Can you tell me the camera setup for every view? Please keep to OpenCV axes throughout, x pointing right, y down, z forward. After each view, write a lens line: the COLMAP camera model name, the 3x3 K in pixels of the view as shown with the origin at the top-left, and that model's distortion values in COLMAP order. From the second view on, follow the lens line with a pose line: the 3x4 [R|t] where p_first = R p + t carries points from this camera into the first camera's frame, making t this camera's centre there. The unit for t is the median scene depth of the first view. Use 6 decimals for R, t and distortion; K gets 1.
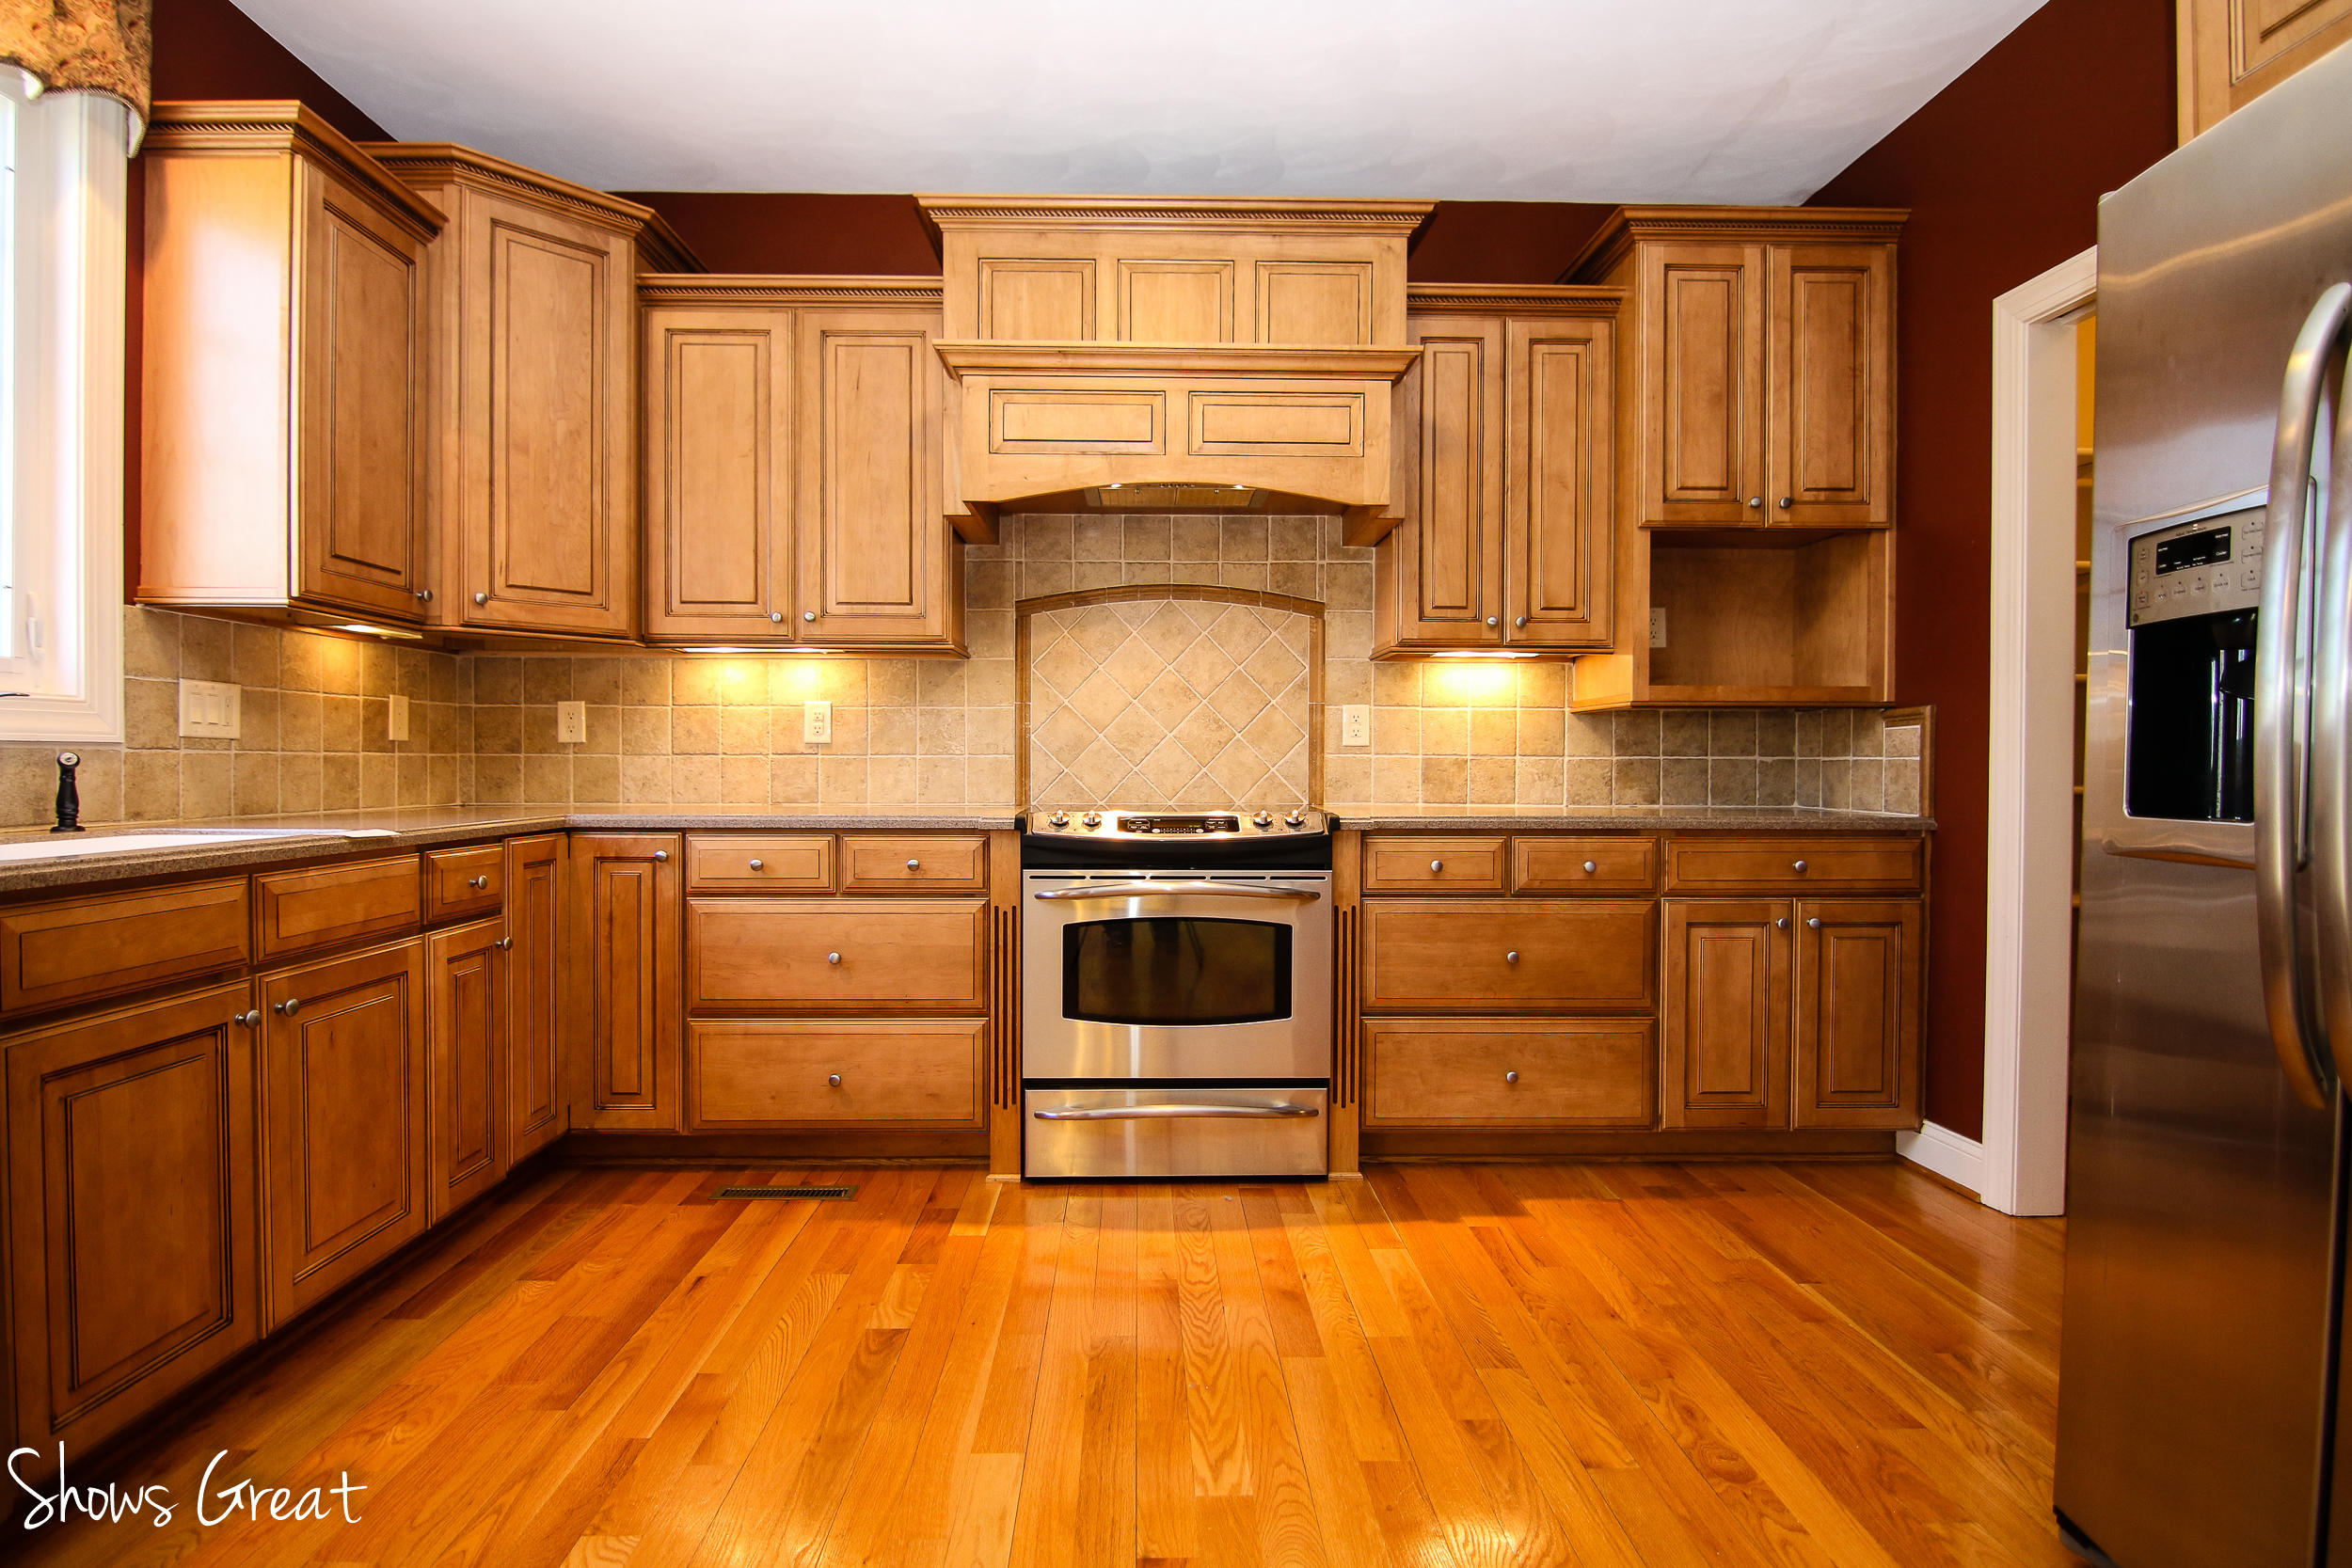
lens RADIAL K [[1205.4, 0, 1172.5], [0, 1205.4, 781.3], [0, 0, 1]] dist [-0.021310, -0.000410]
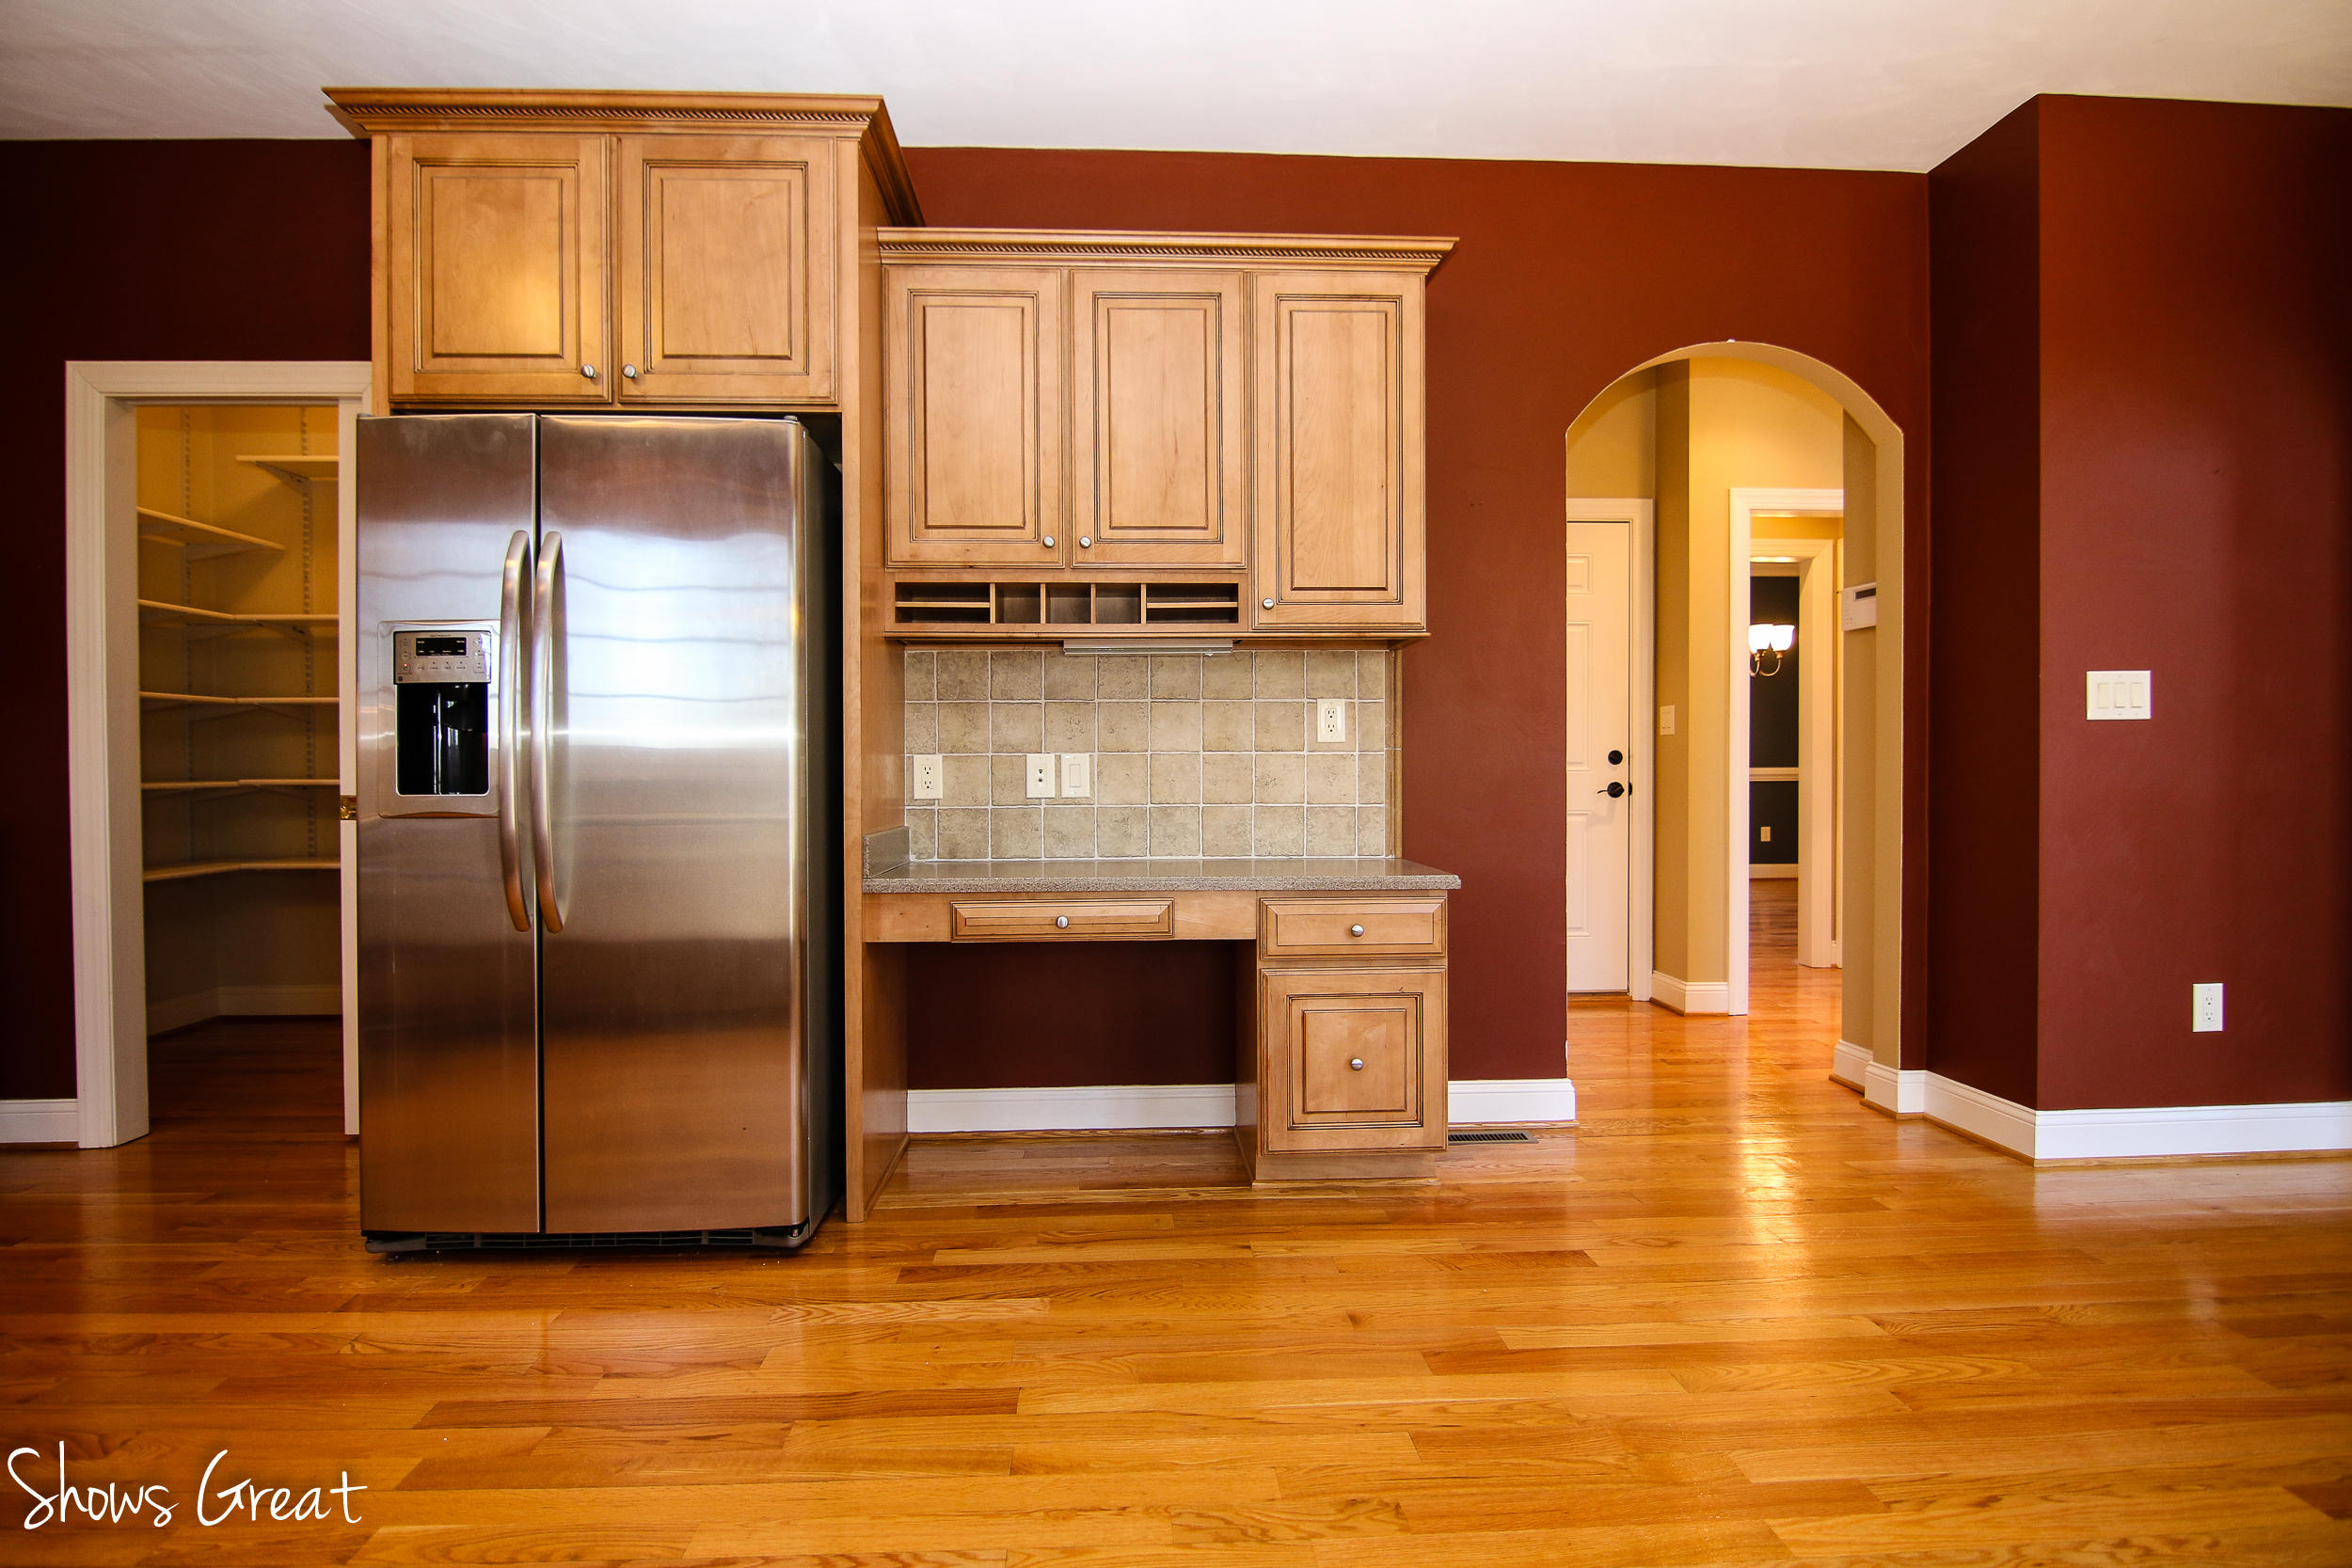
lens RADIAL K [[1205.4, 0, 1176.2], [0, 1205.4, 780.6], [0, 0, 1]] dist [-0.021310, -0.000410]
pose [[-0.022737, -0.017728, 0.999584, -0.924935], [0.020652, 0.999621, 0.018198, 0.000331], [-0.999528, 0.021057, -0.022363, -0.071517]]
